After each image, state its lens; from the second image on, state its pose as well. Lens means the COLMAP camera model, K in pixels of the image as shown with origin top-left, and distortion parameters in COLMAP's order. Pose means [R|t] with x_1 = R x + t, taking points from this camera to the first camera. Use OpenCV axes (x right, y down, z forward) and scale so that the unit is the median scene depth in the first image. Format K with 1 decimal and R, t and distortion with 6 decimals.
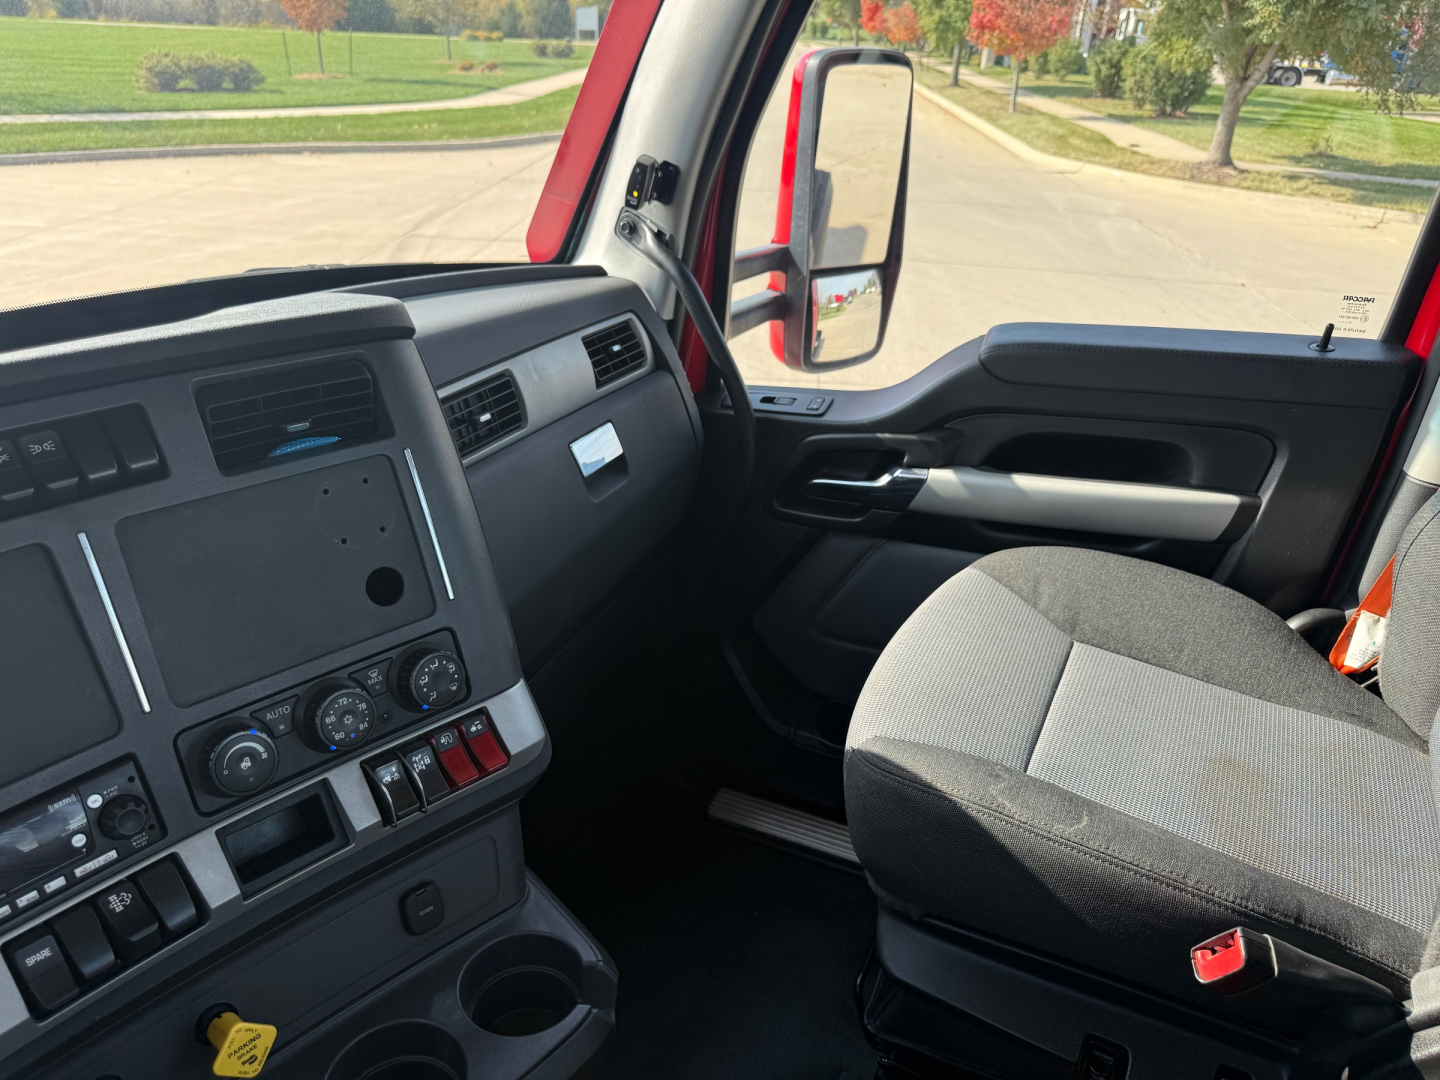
lens RADIAL K [[1027.5, 0, 718.0], [0, 1027.5, 543.2], [0, 0, 1]] dist [0.032078, -0.049438]
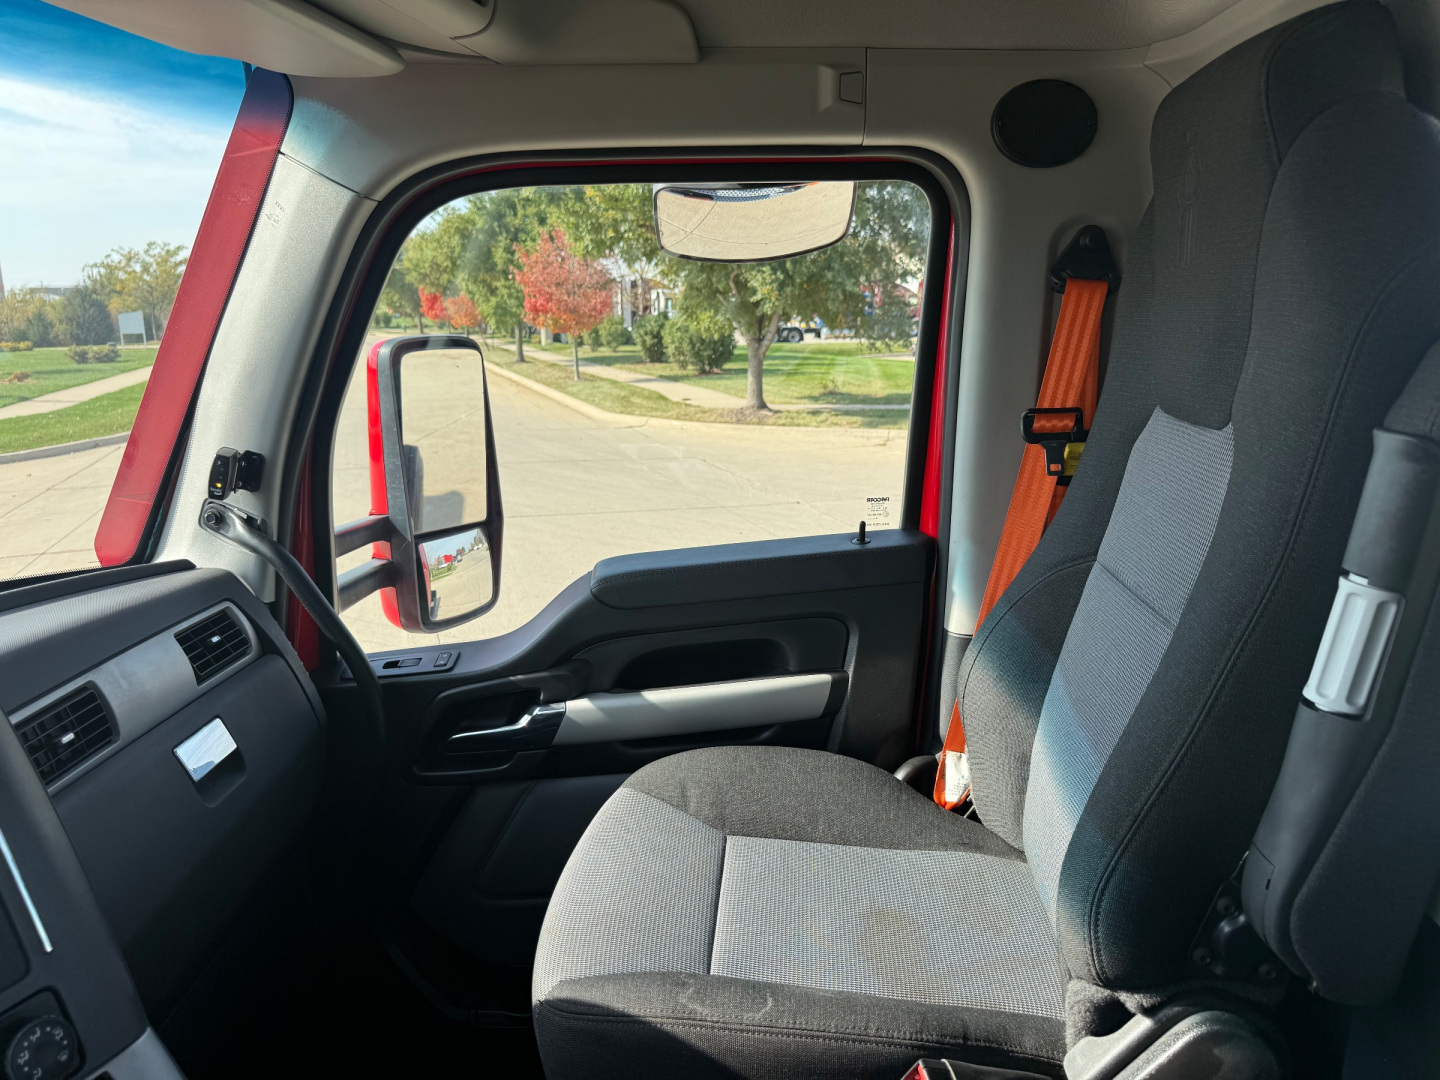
lens RADIAL K [[1027.5, 0, 715.2], [0, 1027.5, 548.1], [0, 0, 1]] dist [0.032078, -0.049438]
pose [[0.922588, -0.134384, 0.361624, -0.008851], [0.215993, 0.956610, -0.195560, 0.016356], [-0.319653, 0.258529, 0.911584, -0.038798]]
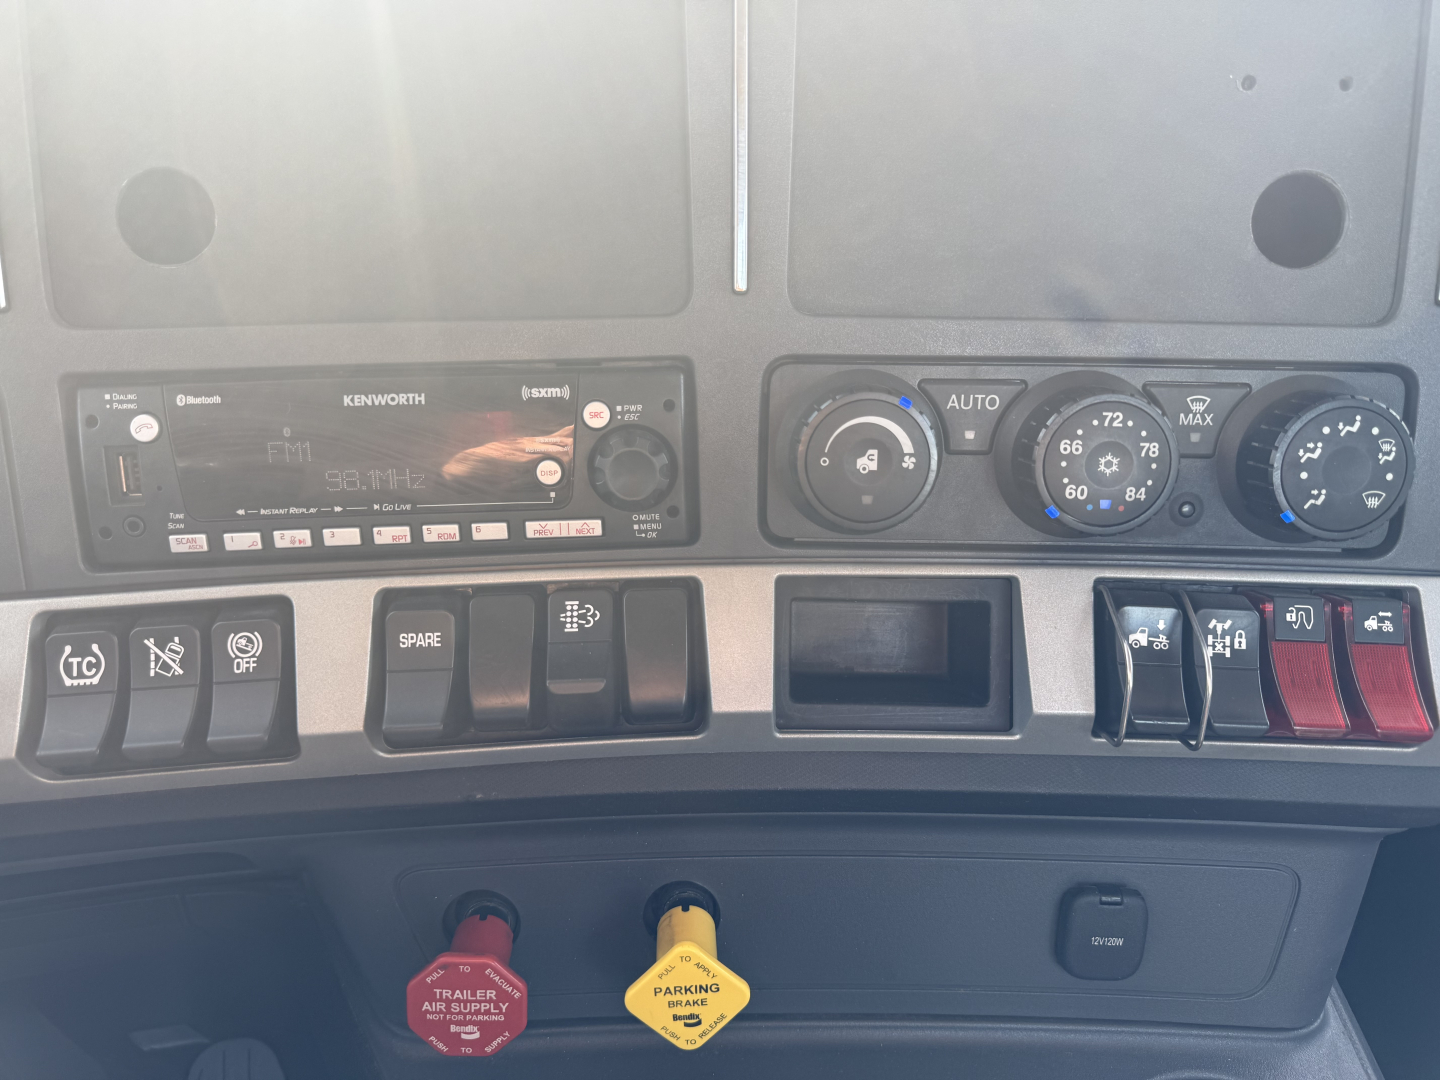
lens RADIAL K [[1027.5, 0, 706.9], [0, 1027.5, 544.6], [0, 0, 1]] dist [0.032078, -0.049438]
pose [[0.691029, 0.336155, -0.639905, -0.131211], [-0.301987, 0.938581, 0.166942, 0.126684], [0.656721, 0.077881, 0.750101, 0.398629]]
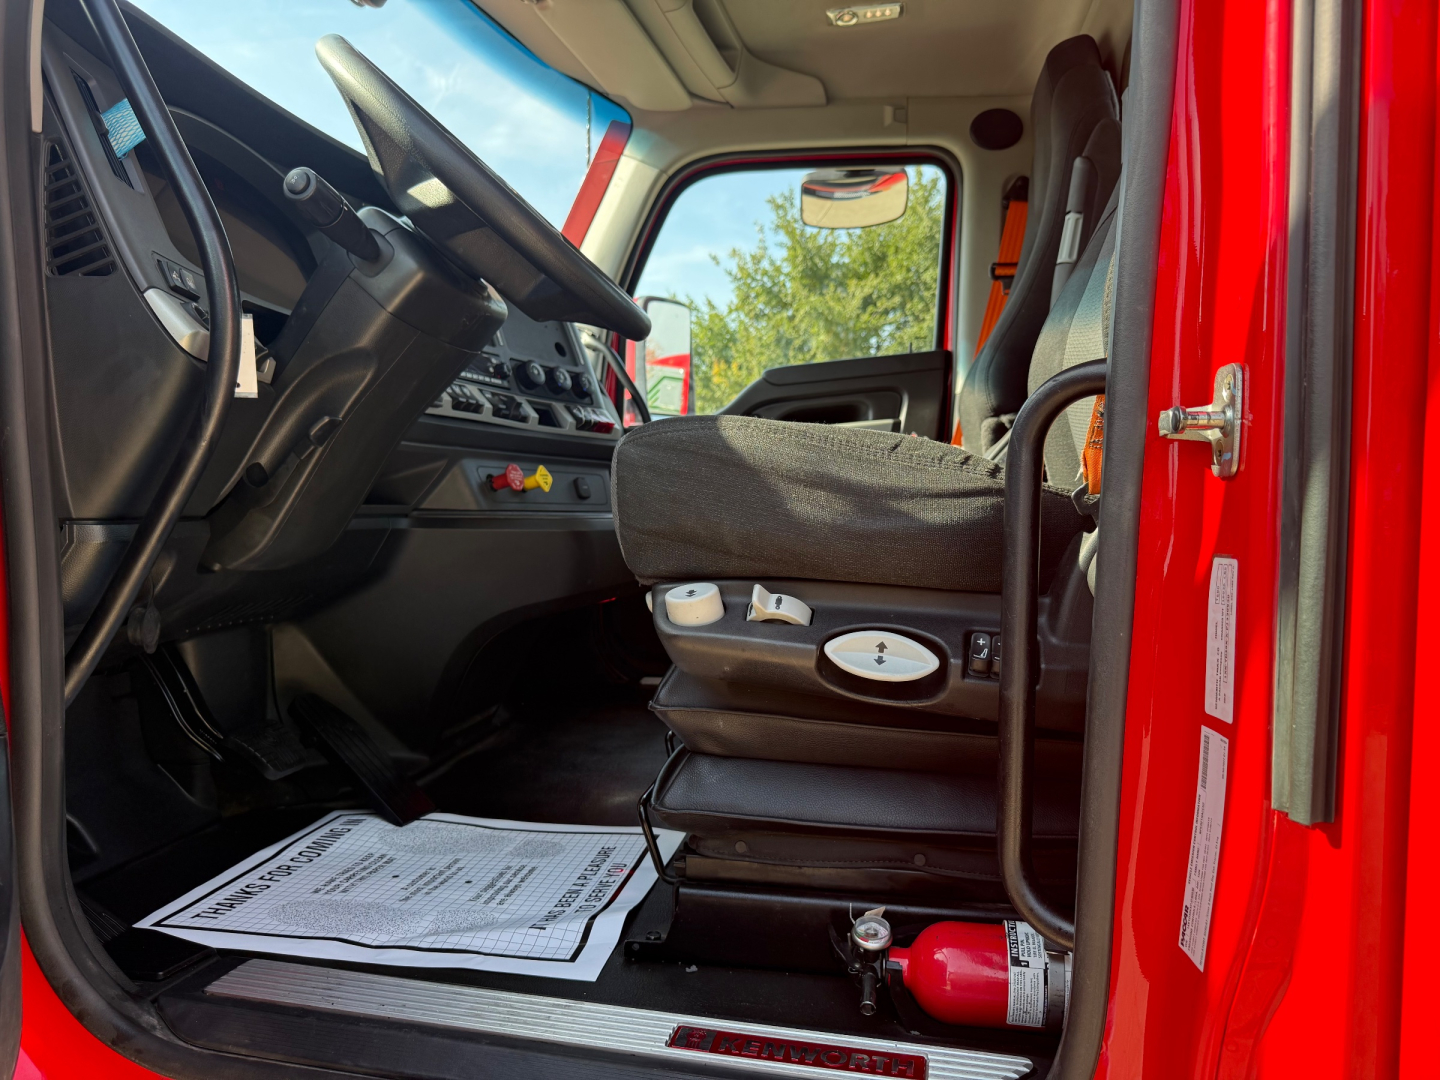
lens RADIAL K [[1012.0, 0, 708.8], [0, 1012.0, 540.9], [0, 0, 1]] dist [0.004746, -0.000876]
pose [[0.961134, -0.041328, 0.272972, -0.471061], [0.152278, 0.904089, -0.399293, 1.047220], [-0.230289, 0.425341, 0.875244, -0.674739]]
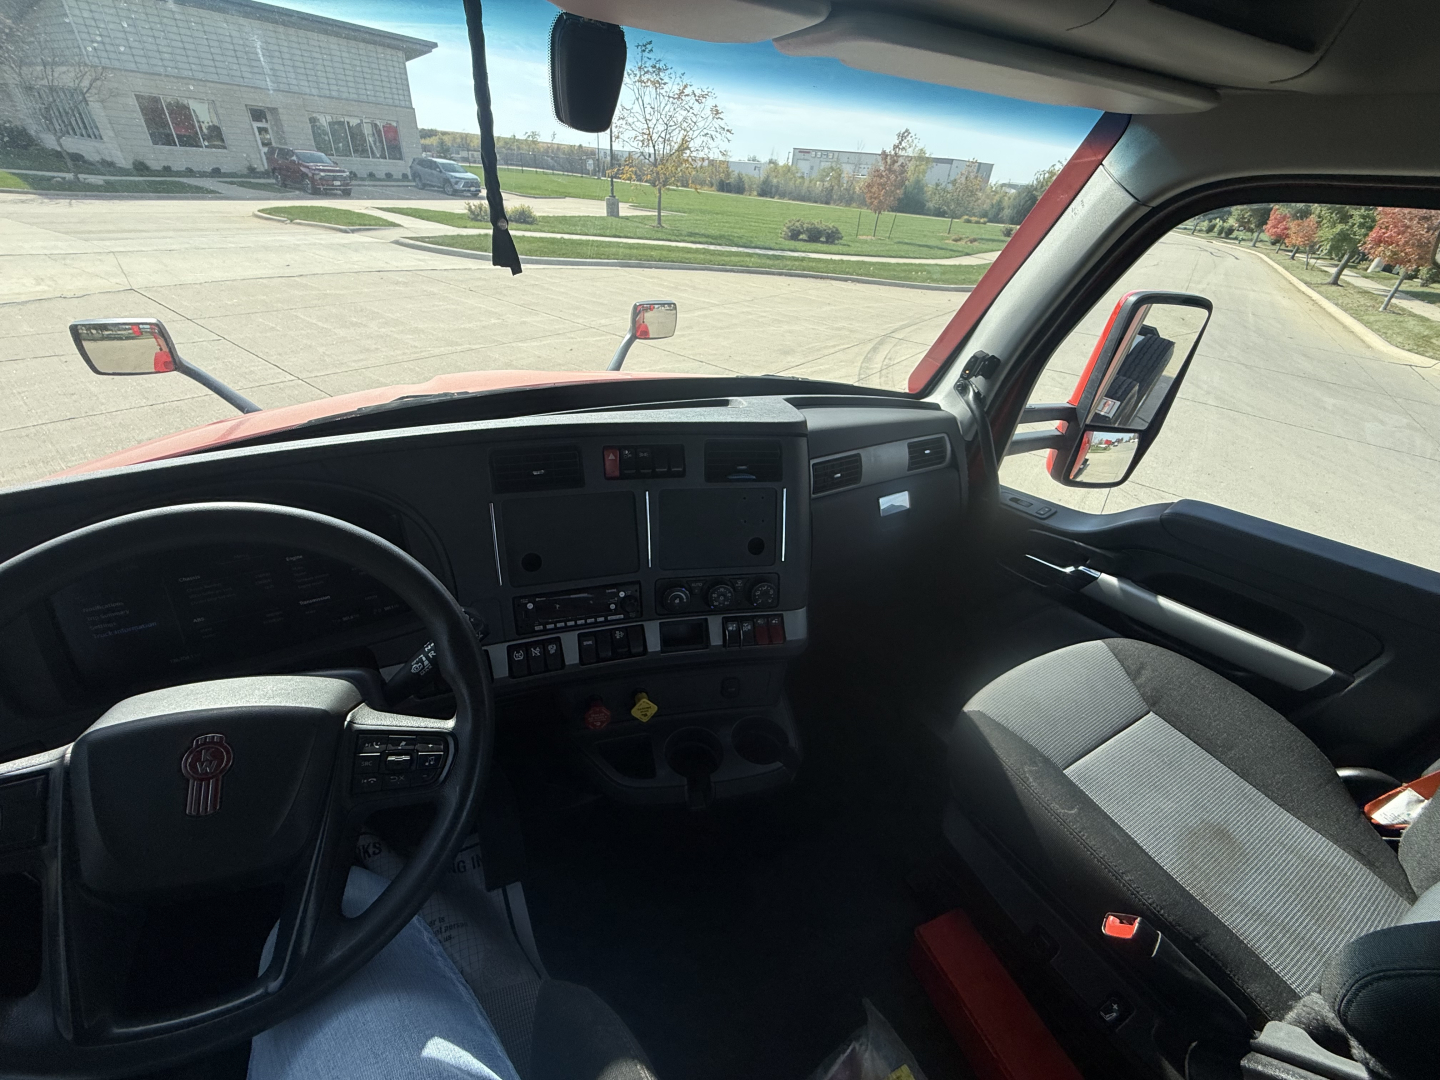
lens RADIAL K [[574.8, 0, 713.2], [0, 574.8, 536.2], [0, 0, 1]] dist [-0.000468, -0.000358]
pose [[0.832582, 0.313471, -0.456665, 0.112376], [-0.287755, 0.949250, 0.126970, -0.079372], [0.473291, 0.025694, 0.880531, -0.088042]]
